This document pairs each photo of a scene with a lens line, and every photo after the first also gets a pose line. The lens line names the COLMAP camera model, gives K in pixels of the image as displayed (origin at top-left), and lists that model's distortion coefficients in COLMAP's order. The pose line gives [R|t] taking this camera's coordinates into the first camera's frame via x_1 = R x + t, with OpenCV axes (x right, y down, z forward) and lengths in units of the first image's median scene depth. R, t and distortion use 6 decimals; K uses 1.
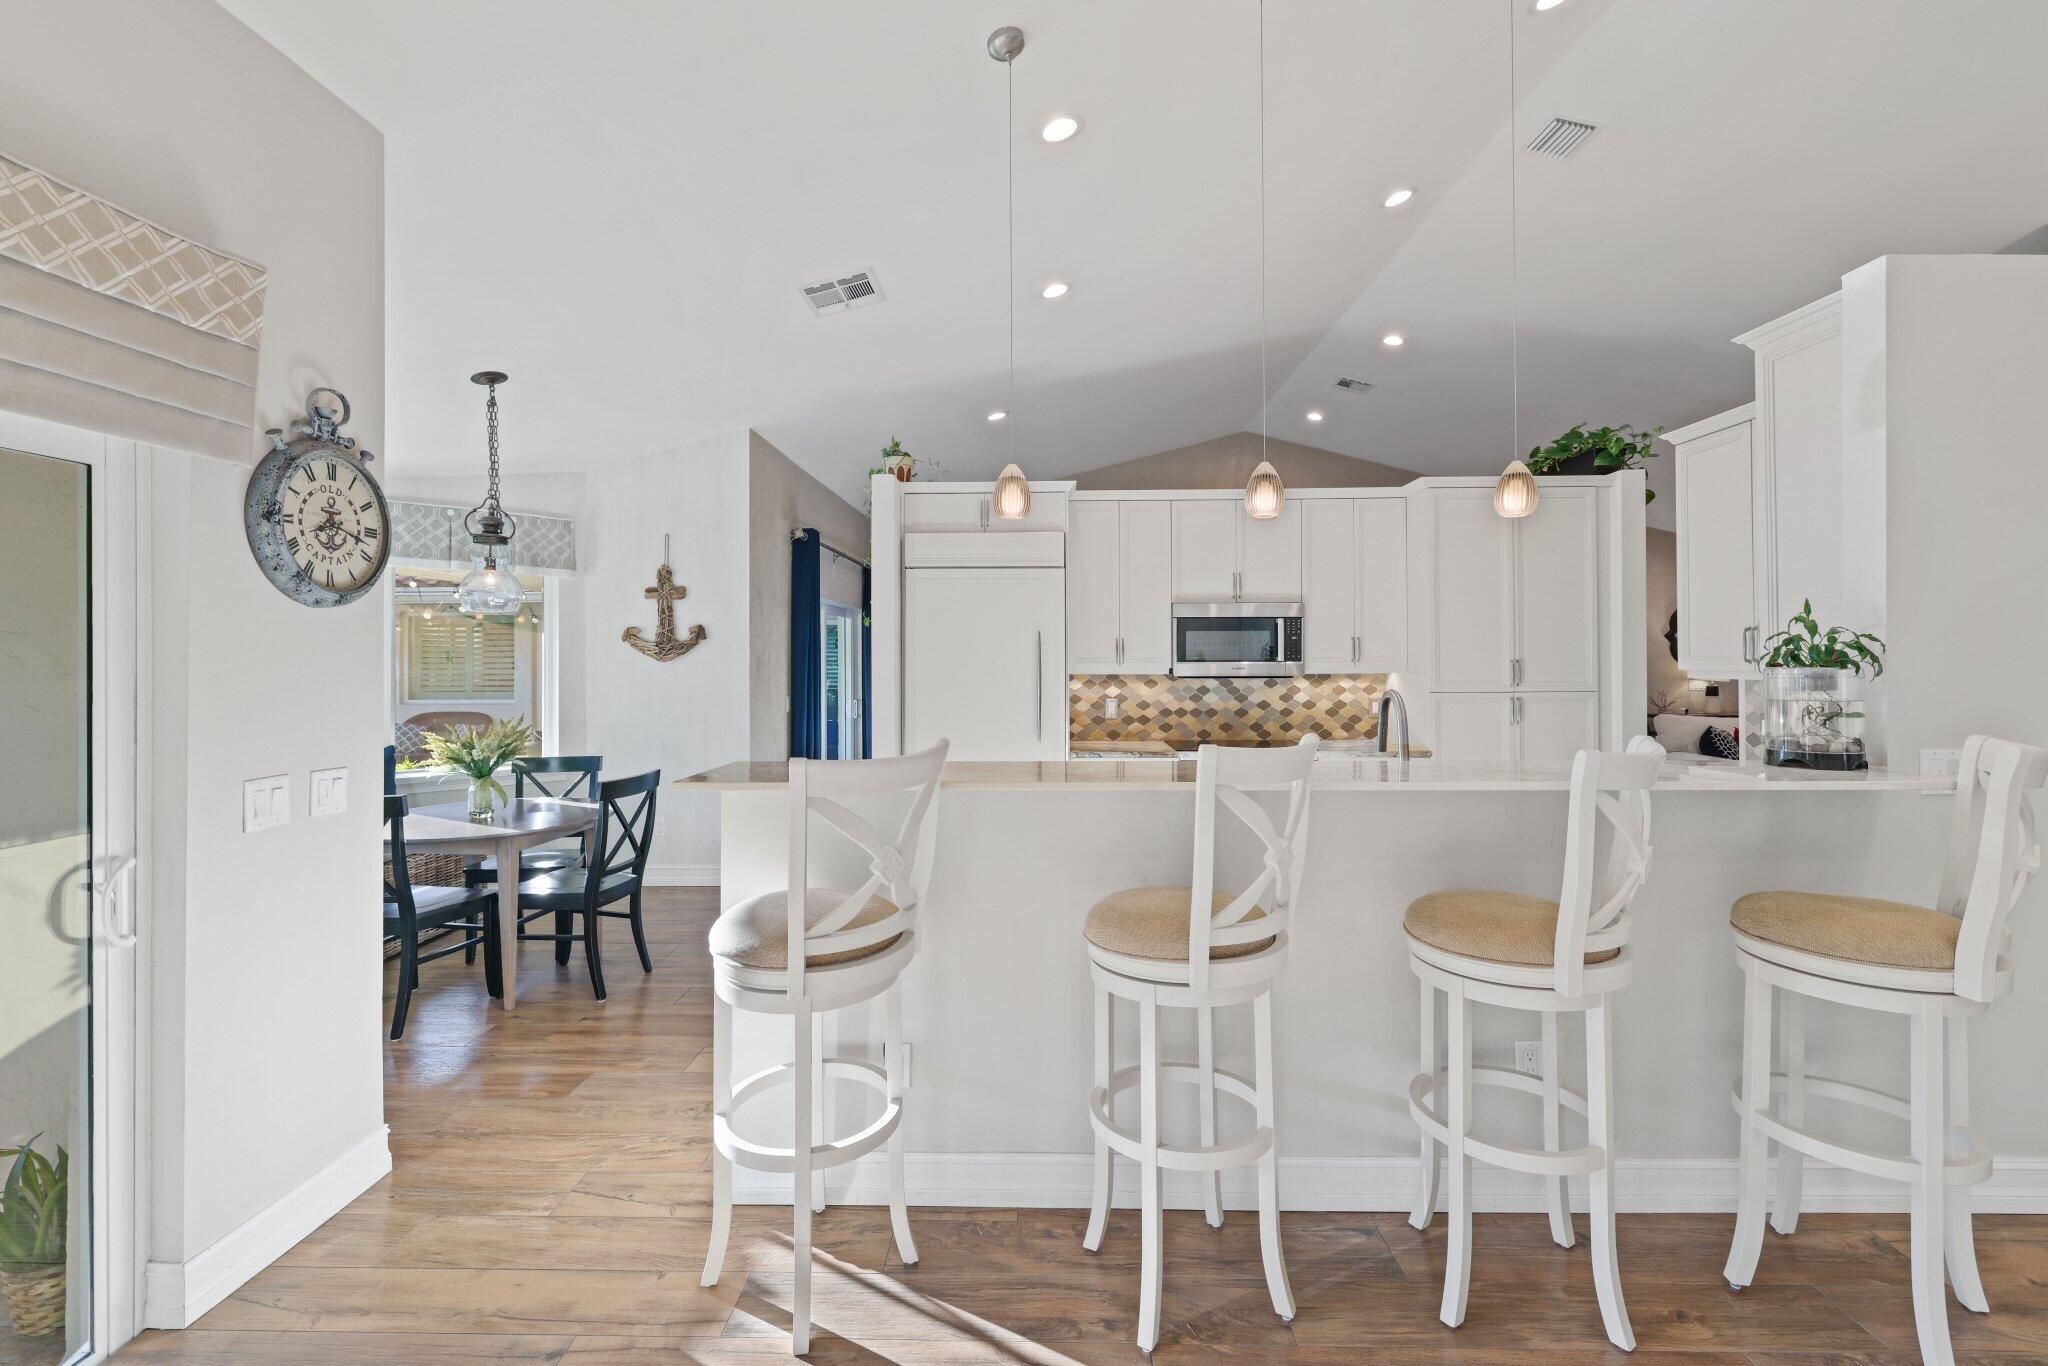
lens RADIAL K [[888.5, 0, 1030.0], [0, 888.5, 652.7], [0, 0, 1]] dist [0.000144, 0.000179]
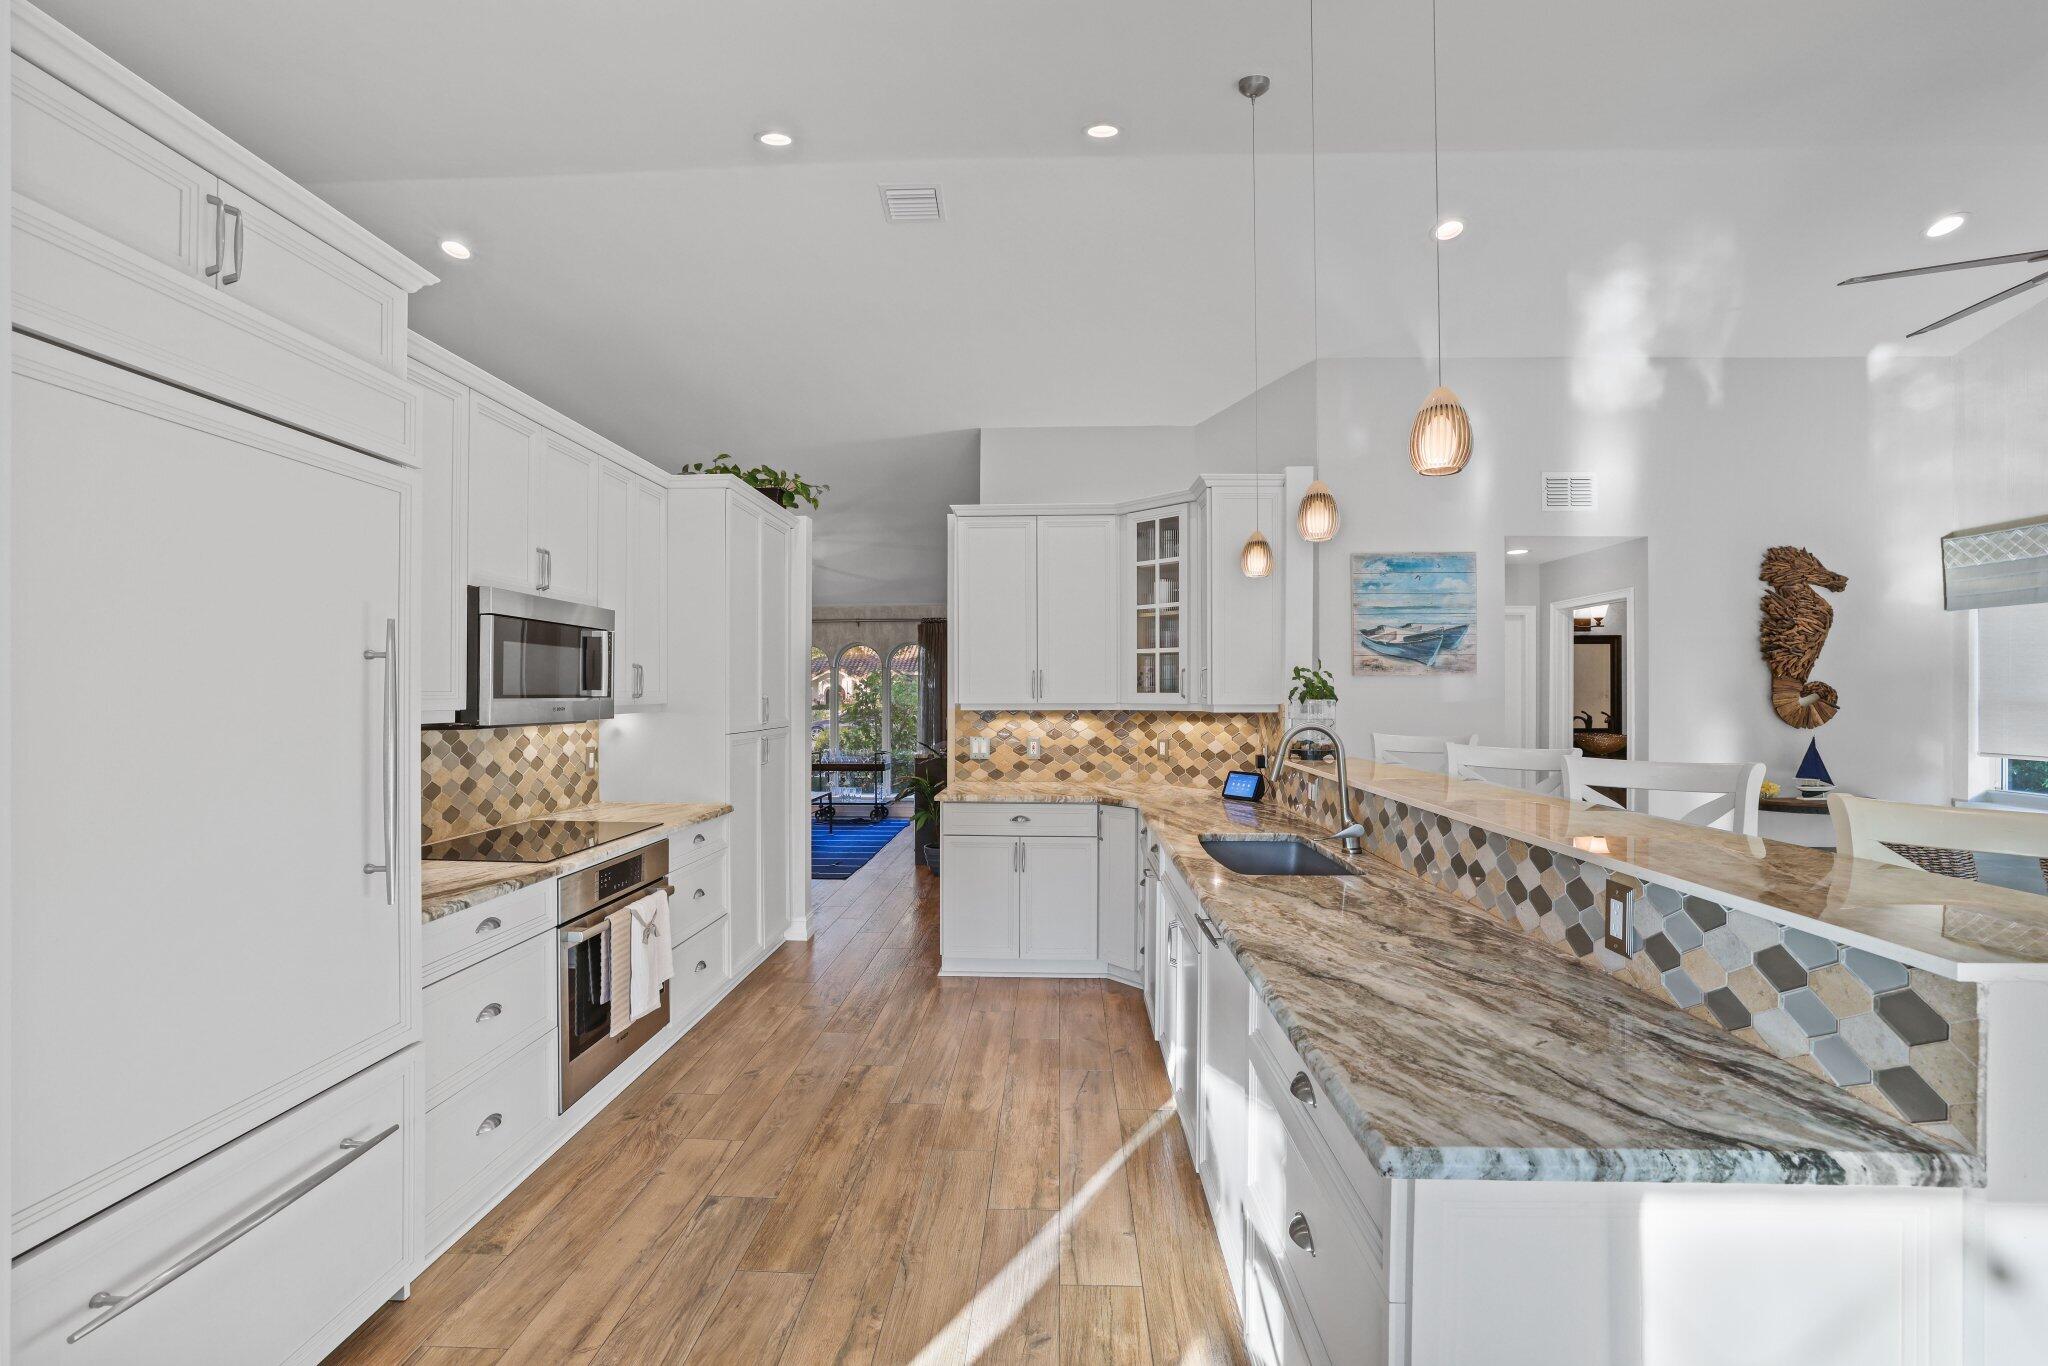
lens RADIAL K [[872.8, 0, 1034.5], [0, 872.8, 693.6], [0, 0, 1]] dist [-0.039231, 0.014061]
pose [[0.009406, 0.003691, 0.999949, -0.426794], [-0.009289, 0.999950, -0.003603, 0.009123], [-0.999913, -0.009254, 0.009440, 0.855870]]
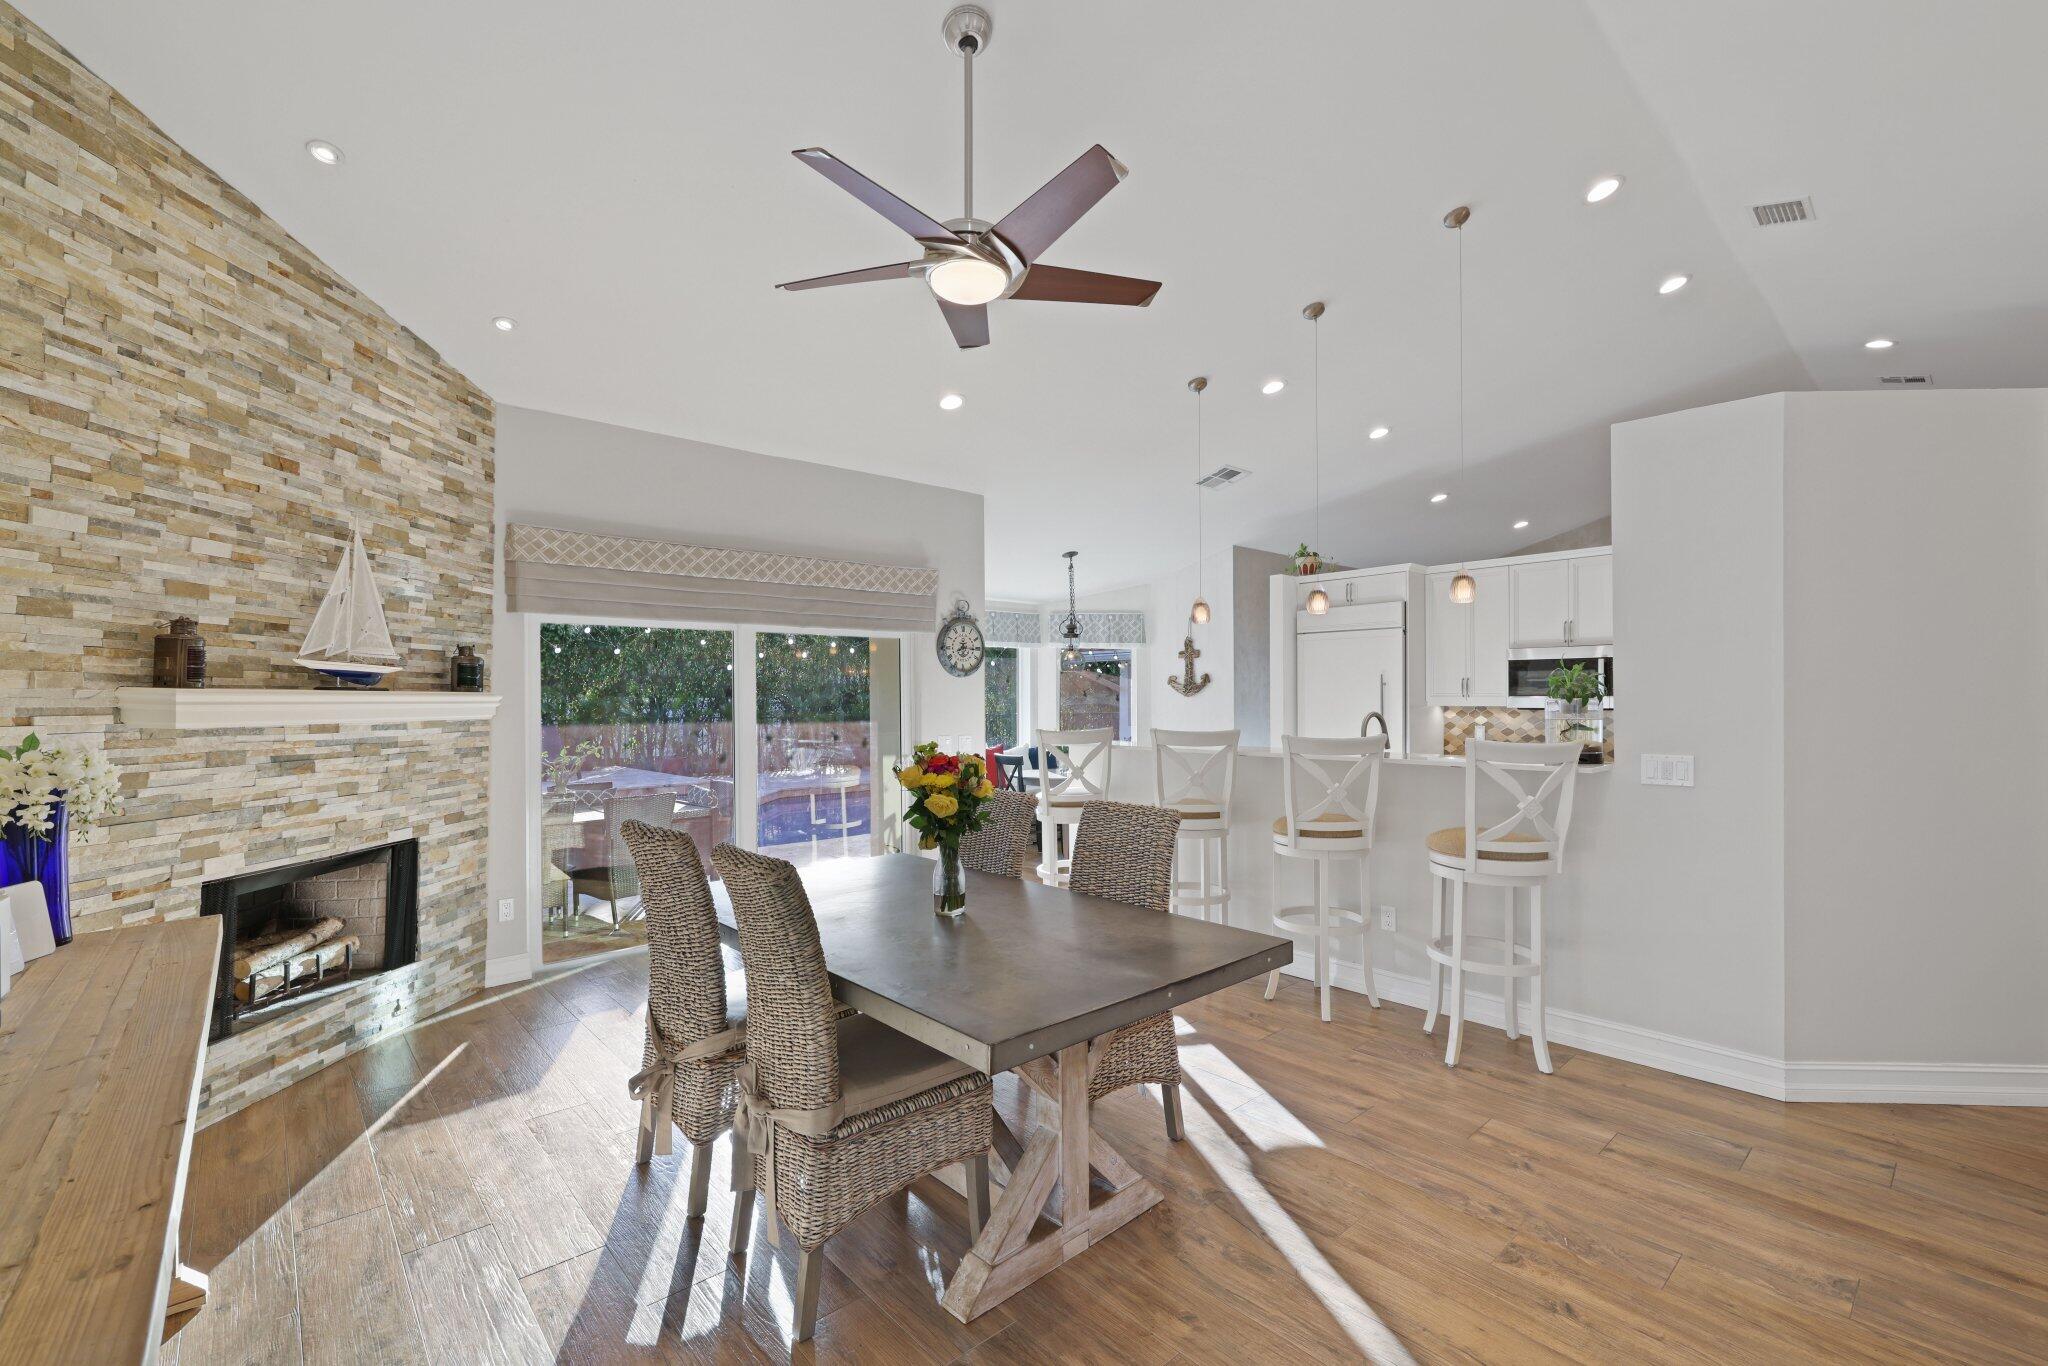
lens RADIAL K [[872.8, 0, 1034.5], [0, 872.8, 693.6], [0, 0, 1]] dist [-0.039231, 0.014061]
pose [[0.686827, -0.003866, -0.726810, 0.755663], [0.008698, 0.999958, 0.002900, -0.003364], [0.726769, -0.008314, 0.686832, -0.401827]]
